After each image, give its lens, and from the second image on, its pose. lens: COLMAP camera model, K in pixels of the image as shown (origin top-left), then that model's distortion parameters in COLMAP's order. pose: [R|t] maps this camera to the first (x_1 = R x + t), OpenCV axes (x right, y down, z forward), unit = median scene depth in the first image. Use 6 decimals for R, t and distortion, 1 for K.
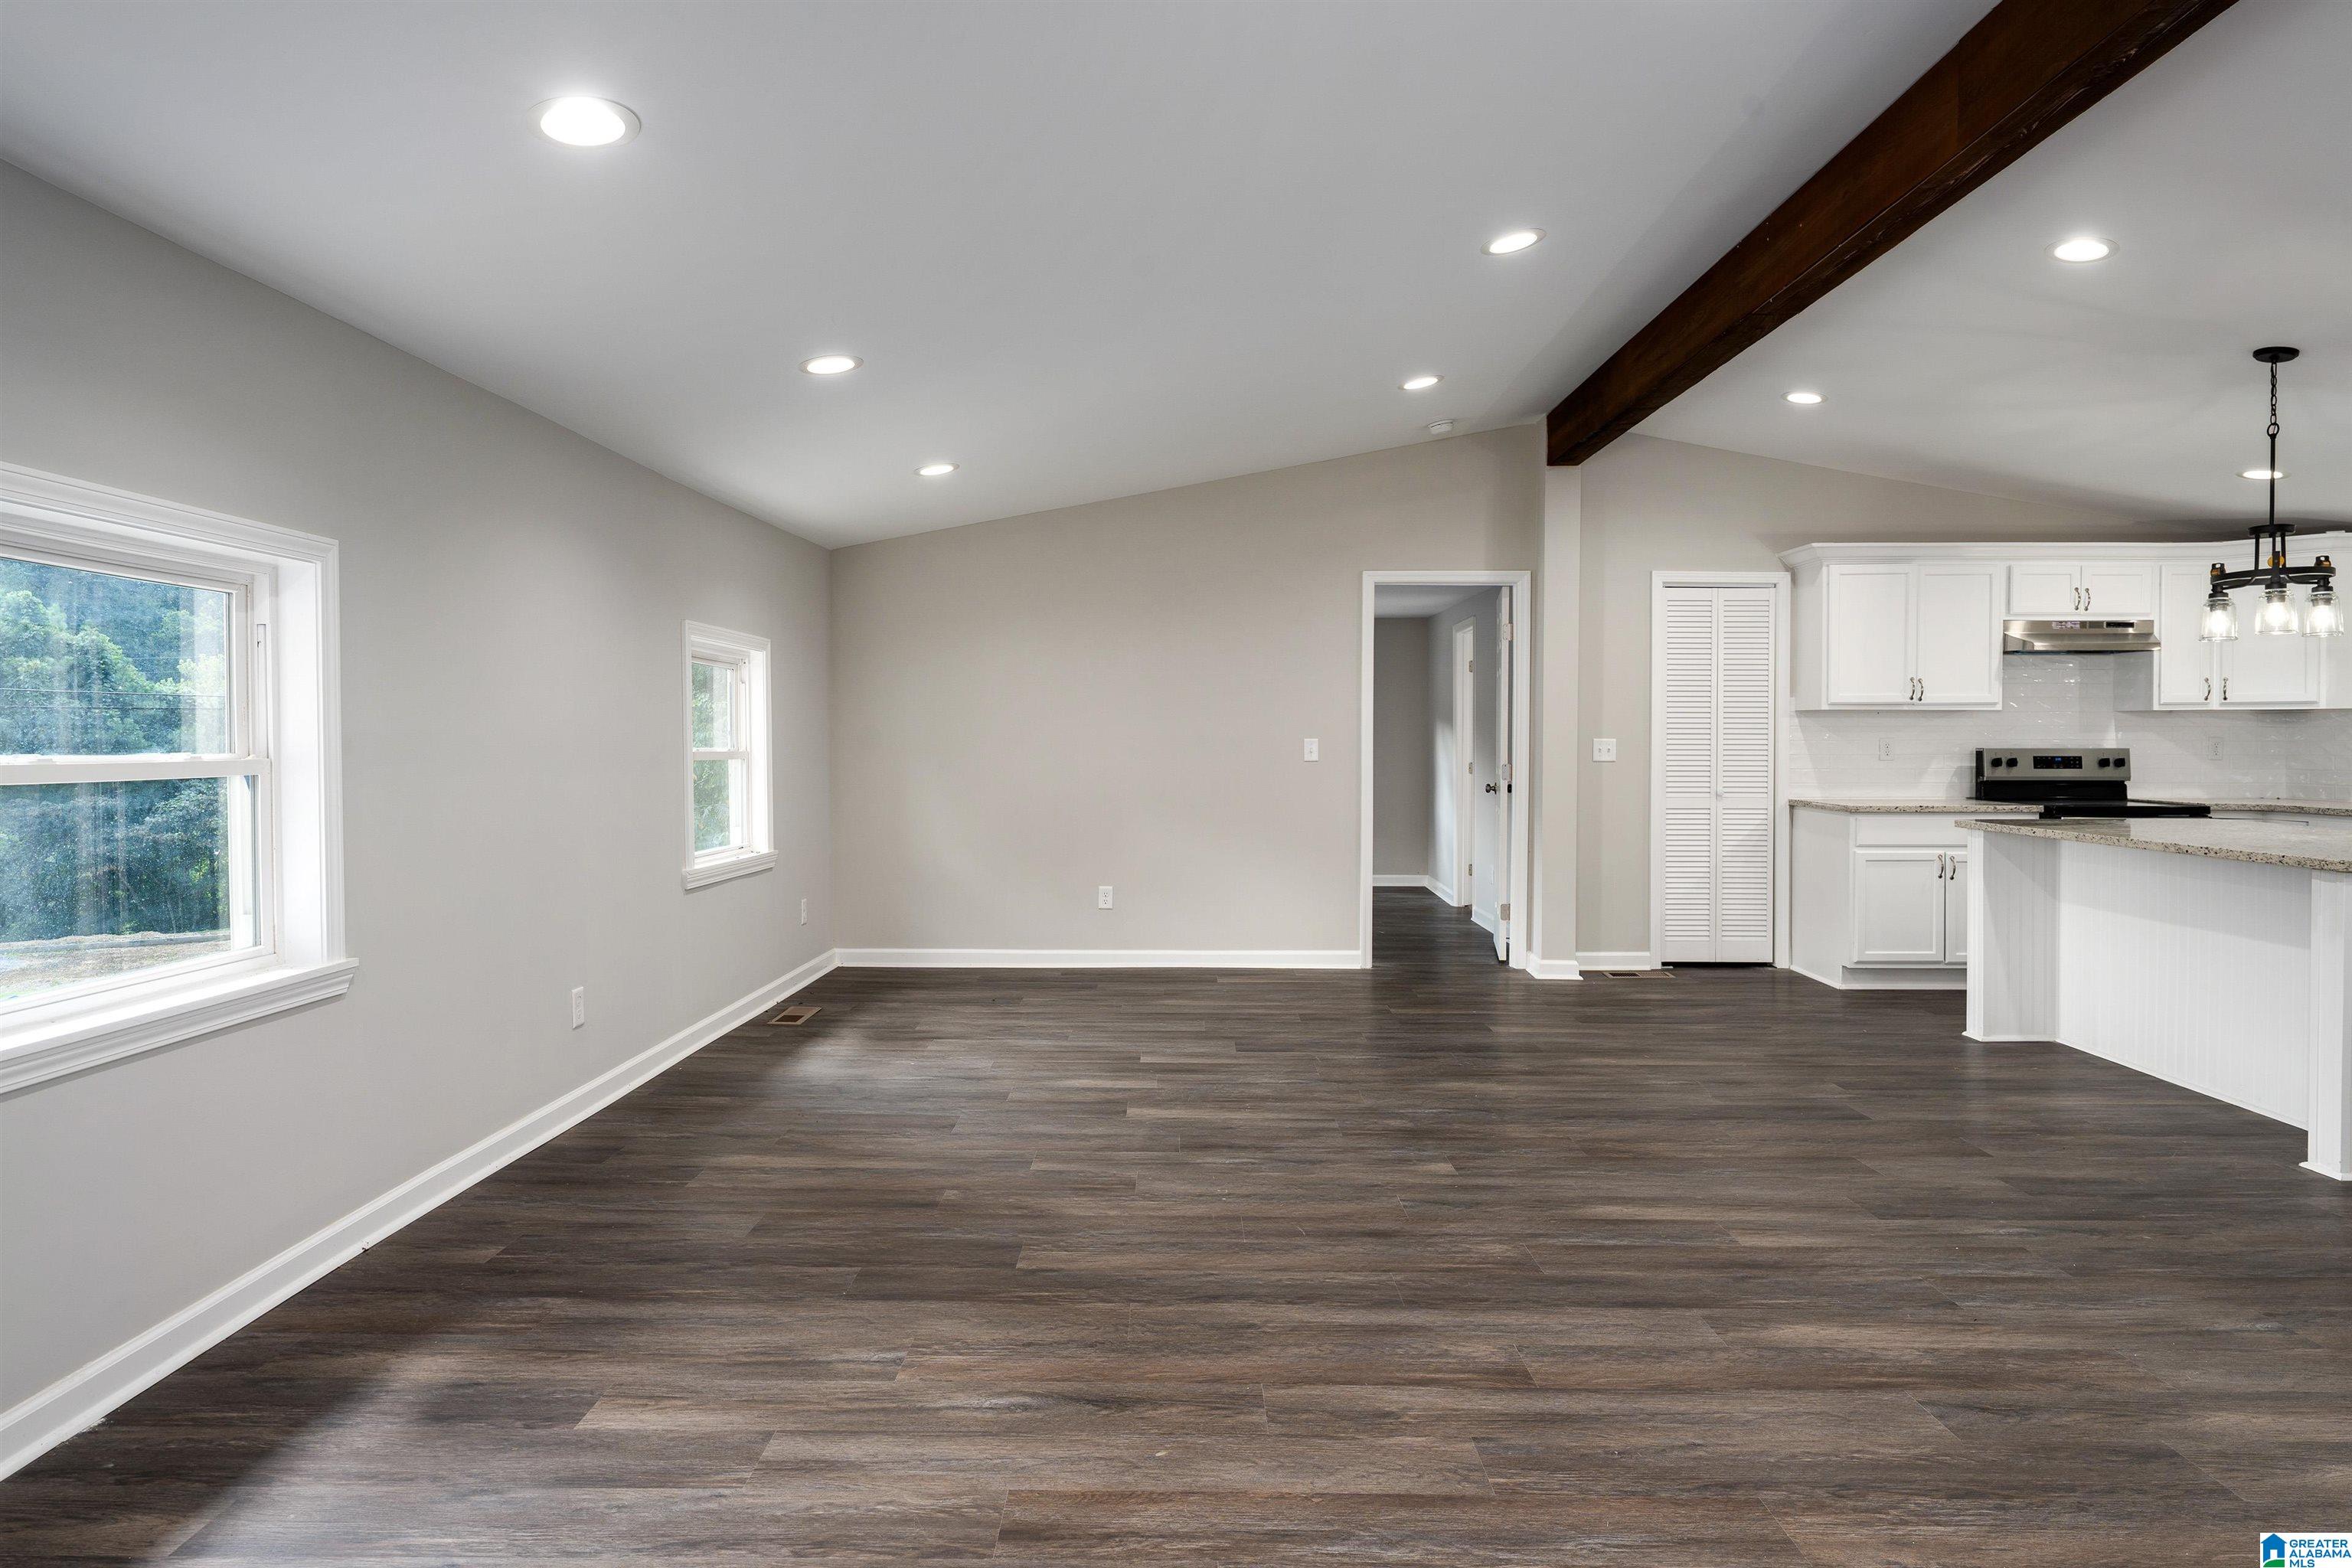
lens RADIAL K [[1338.7, 0, 1187.4], [0, 1338.7, 780.6], [0, 0, 1]] dist [-0.015088, 0.000874]
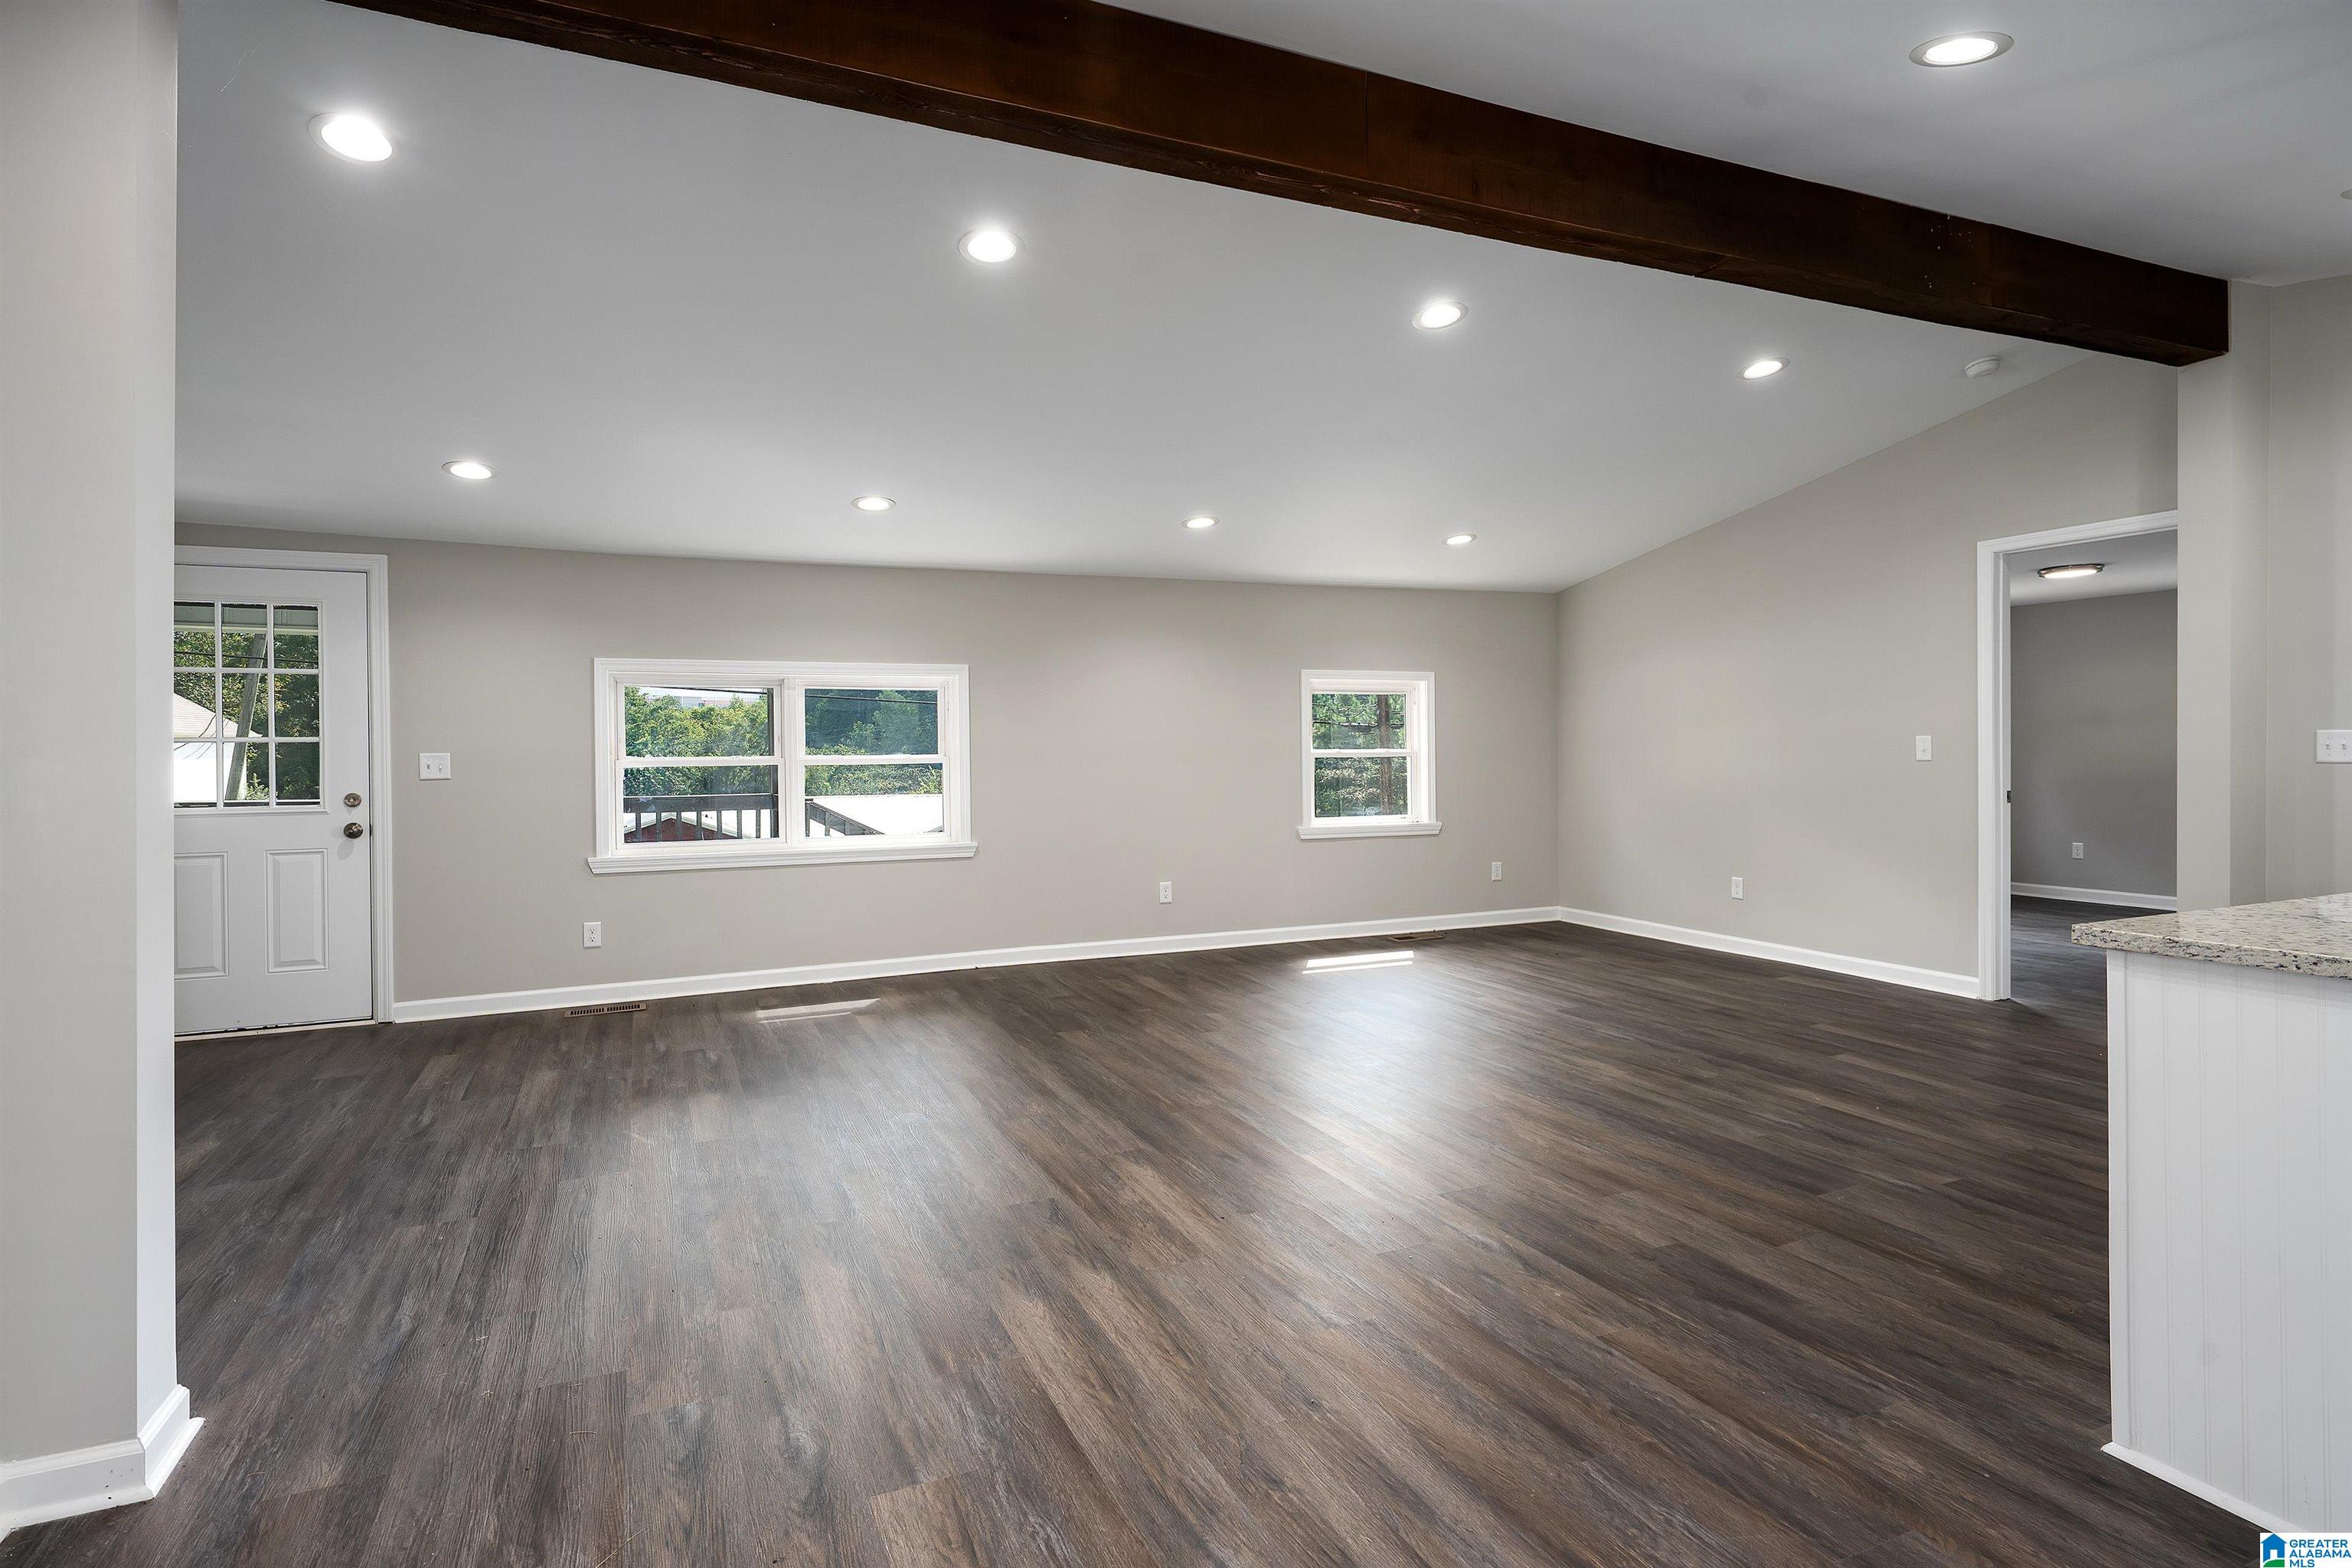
lens RADIAL K [[1226.1, 0, 1168.2], [0, 1226.1, 760.4], [0, 0, 1]] dist [0.001649, -0.000107]
pose [[0.406166, 0.006561, -0.913776, 1.706353], [-0.014408, 0.999896, 0.000775, -0.020264], [0.913686, 0.012851, 0.406219, 0.512903]]
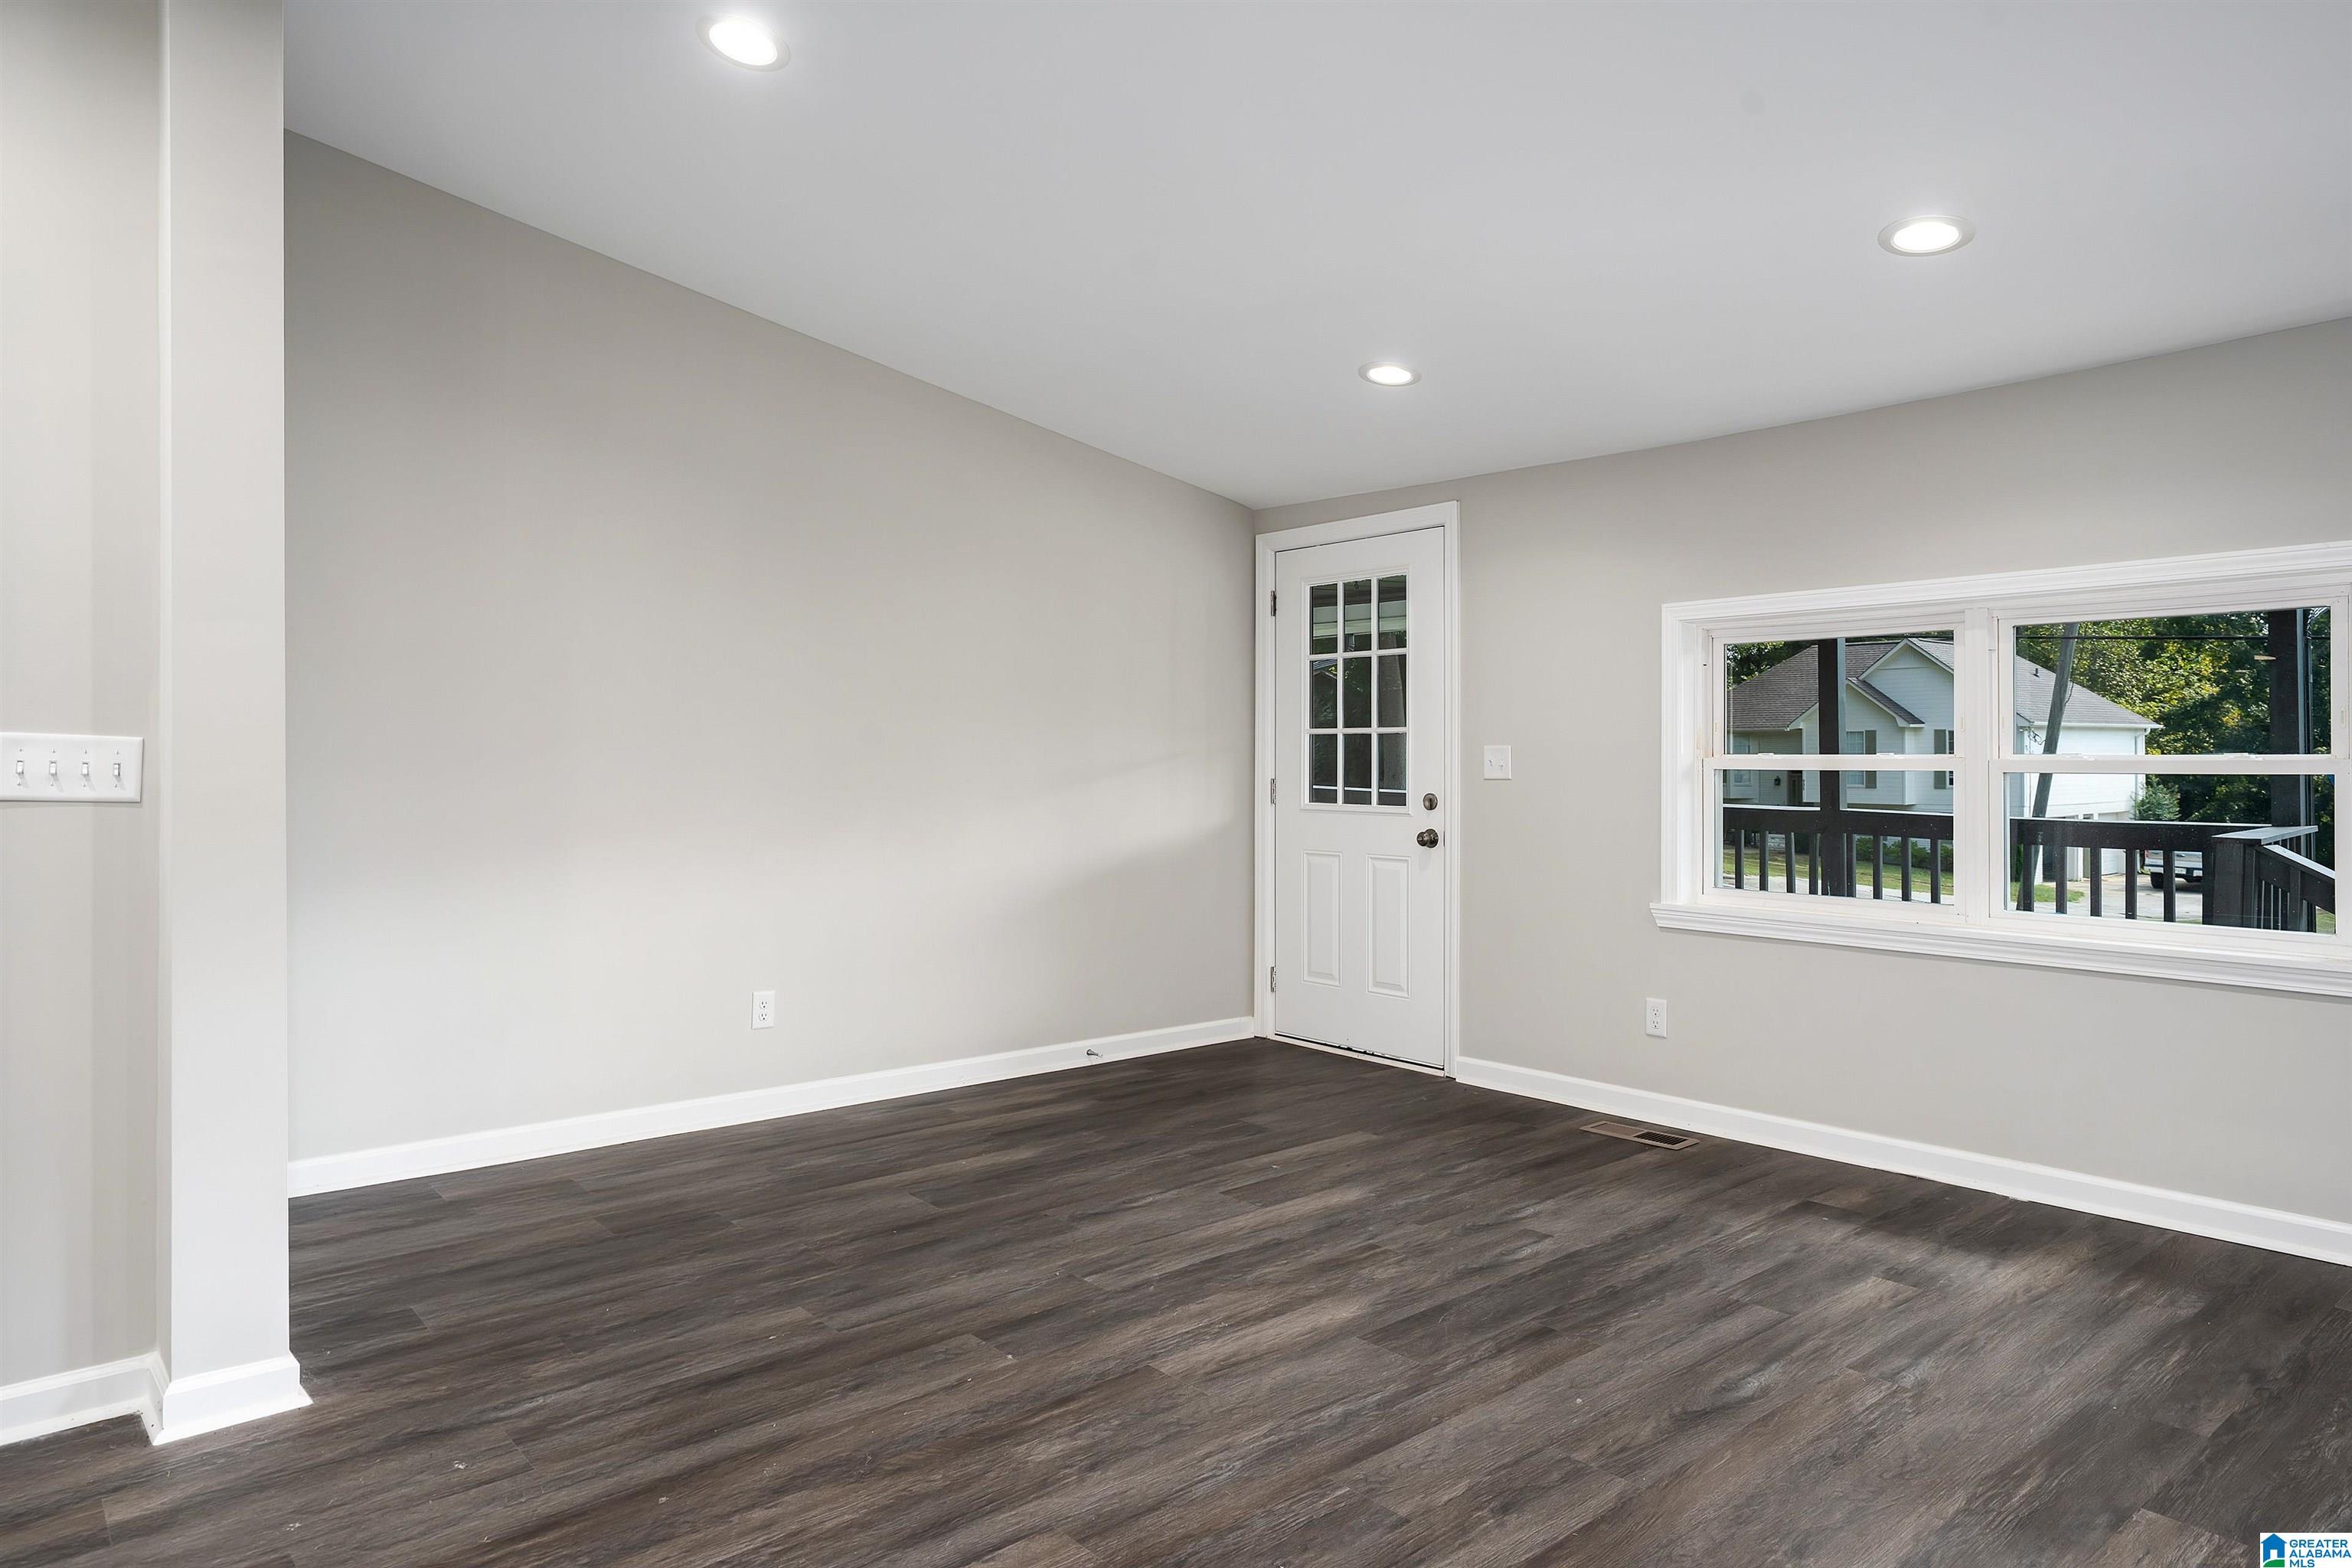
lens RADIAL K [[1450.0, 0, 1189.8], [0, 1450.0, 779.5], [0, 0, 1]] dist [0.000398, -0.001777]
pose [[-0.764240, 0.015884, -0.644737, 0.829764], [-0.012016, 0.999172, 0.038860, -0.038009], [0.644820, 0.037445, -0.763416, 1.424448]]
